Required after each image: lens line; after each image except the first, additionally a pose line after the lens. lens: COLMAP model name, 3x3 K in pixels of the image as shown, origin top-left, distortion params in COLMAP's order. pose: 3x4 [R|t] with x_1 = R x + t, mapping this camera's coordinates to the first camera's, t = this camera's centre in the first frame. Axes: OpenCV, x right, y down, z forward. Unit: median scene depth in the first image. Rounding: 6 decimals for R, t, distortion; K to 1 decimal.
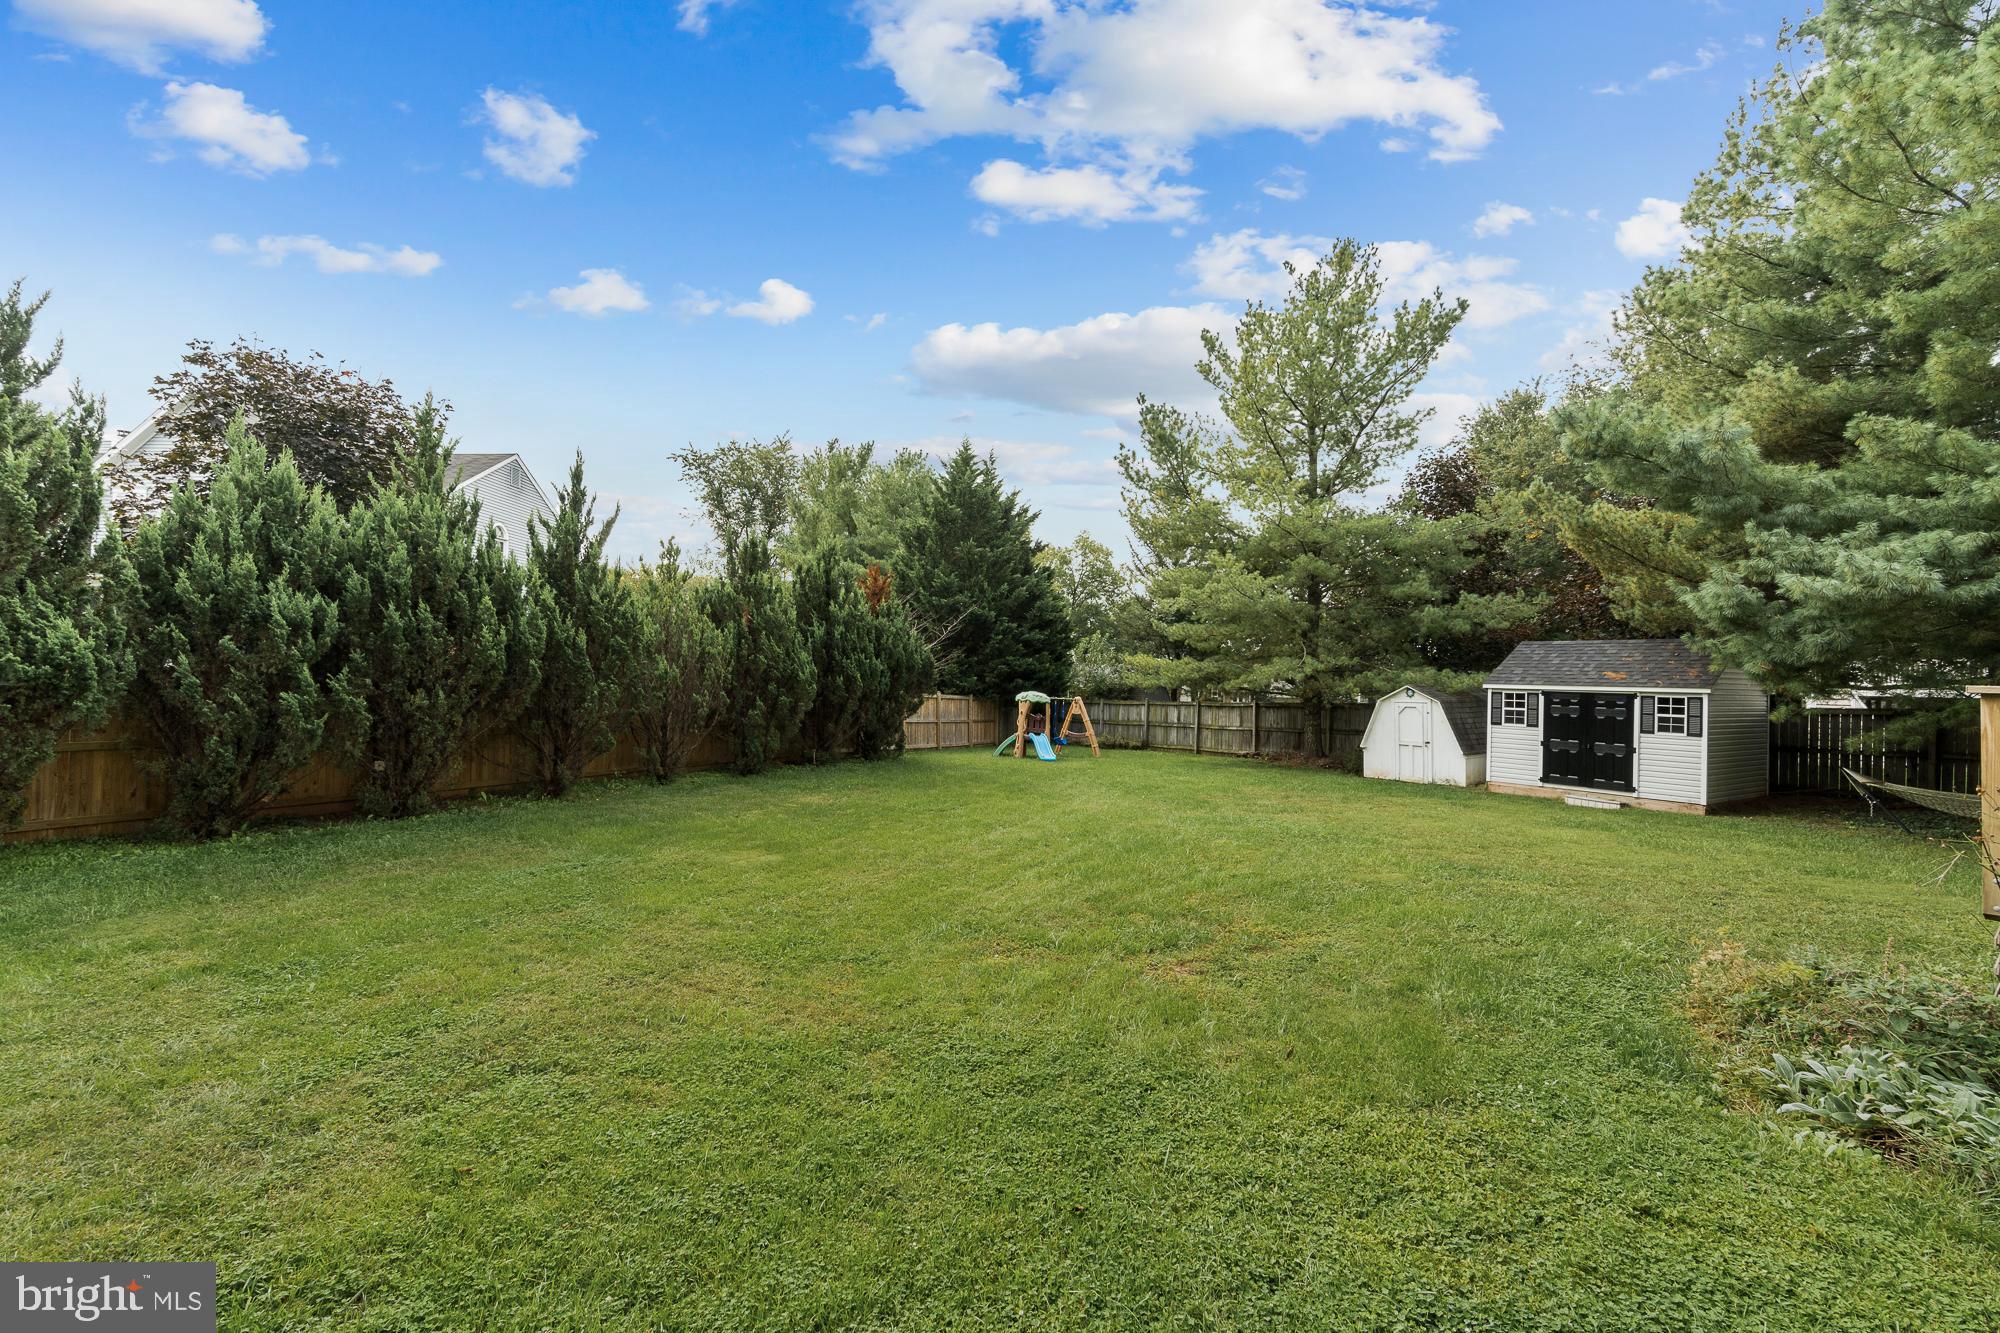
lens RADIAL K [[926.2, 0, 1004.0], [0, 926.2, 703.2], [0, 0, 1]] dist [0.001565, 0.000694]
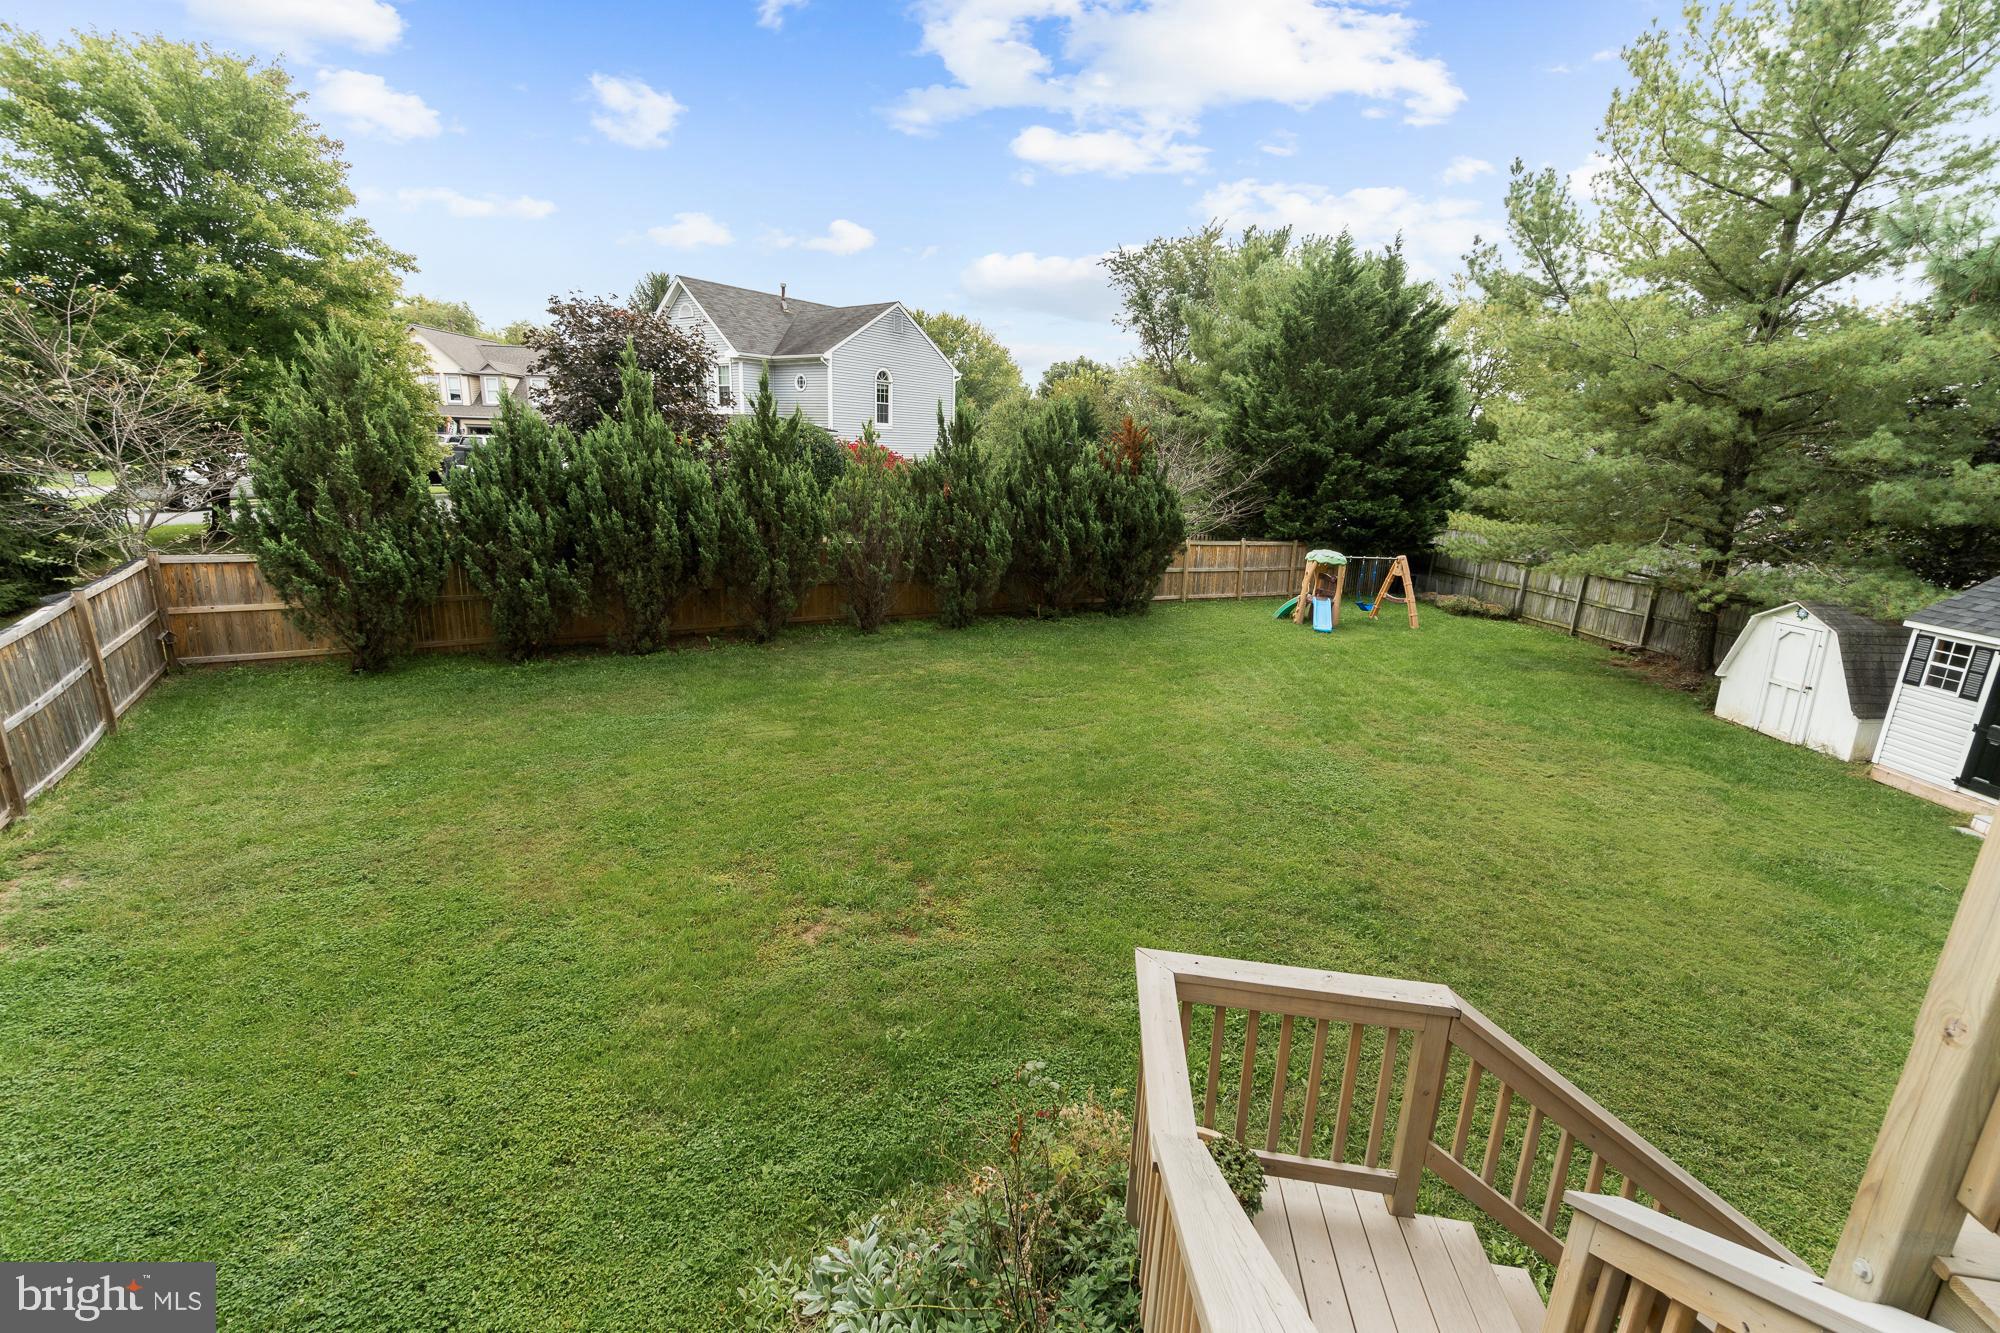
lens RADIAL K [[908.4, 0, 985.3], [0, 908.4, 720.2], [0, 0, 1]] dist [0.000666, 0.000226]
pose [[0.810467, 0.182855, -0.556514, 0.330356], [-0.029294, 0.961494, 0.273259, -0.099378], [0.585052, -0.205165, 0.784616, 0.096269]]
